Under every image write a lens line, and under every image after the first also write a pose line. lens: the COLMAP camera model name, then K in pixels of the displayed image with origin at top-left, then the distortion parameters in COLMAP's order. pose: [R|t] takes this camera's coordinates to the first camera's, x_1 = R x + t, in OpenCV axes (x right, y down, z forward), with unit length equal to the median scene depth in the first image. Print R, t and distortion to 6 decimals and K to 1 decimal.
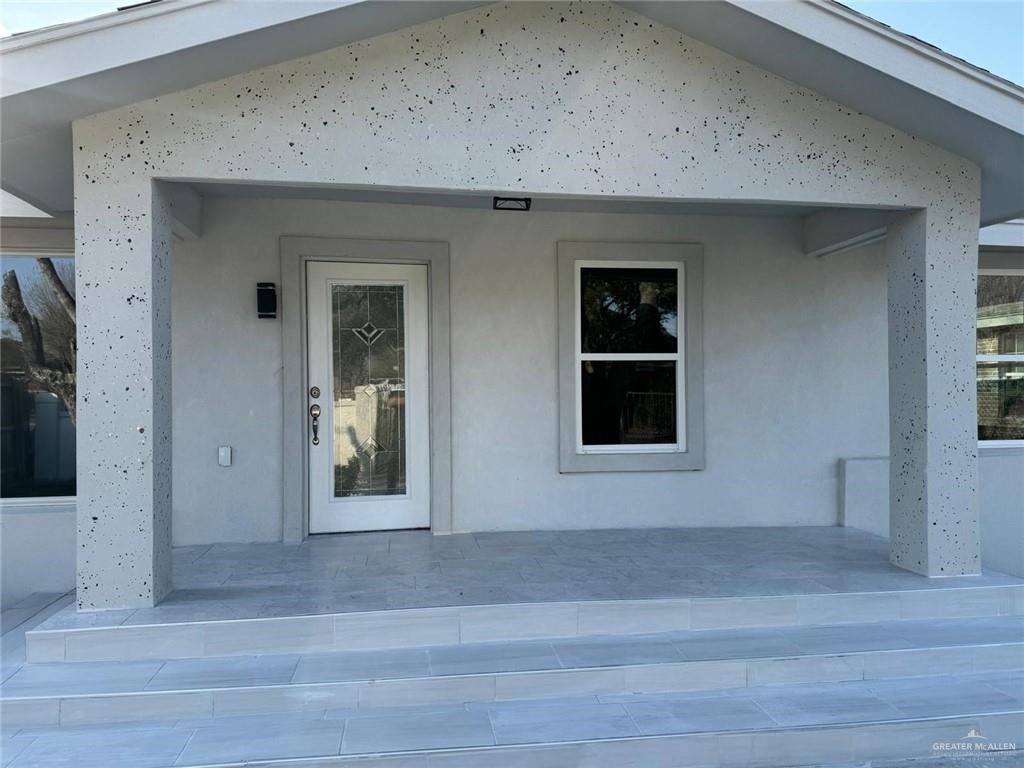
lens RADIAL K [[712.5, 0, 515.8], [0, 712.5, 385.2], [0, 0, 1]] dist [0.167320, -0.219166]
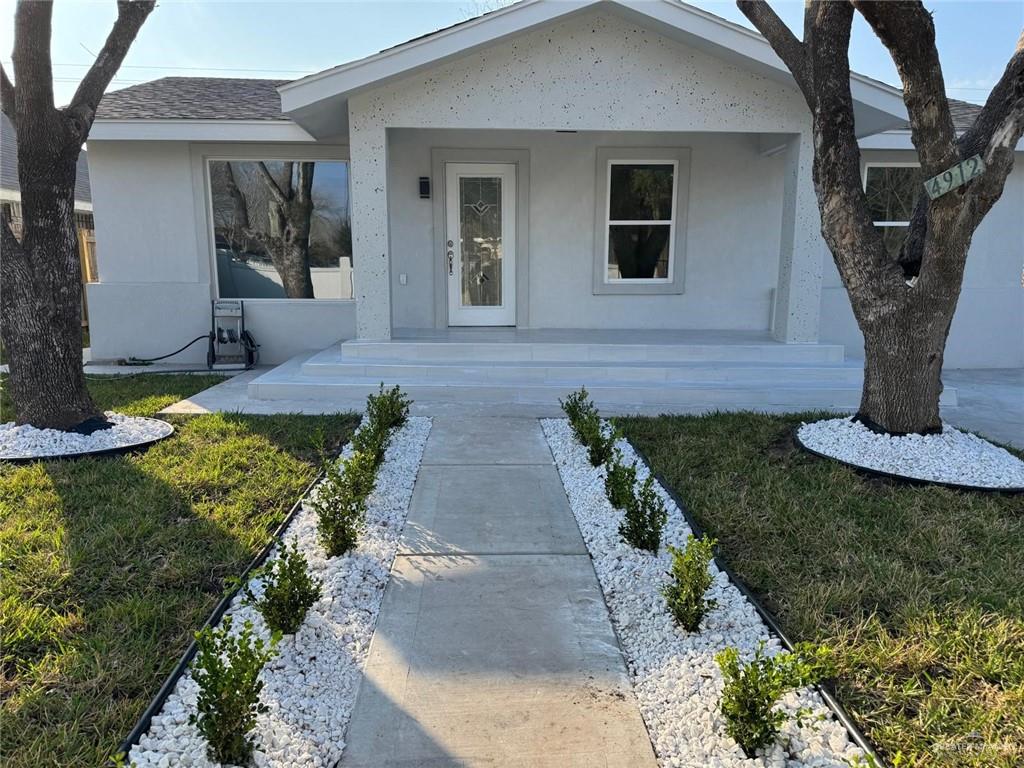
lens RADIAL K [[712.5, 0, 515.8], [0, 712.5, 385.2], [0, 0, 1]] dist [0.167320, -0.219166]
pose [[0.994063, 0.029494, -0.104732, 0.065647], [-0.011255, 0.985270, 0.170636, 0.049823], [0.108223, -0.168444, 0.979752, -0.727497]]
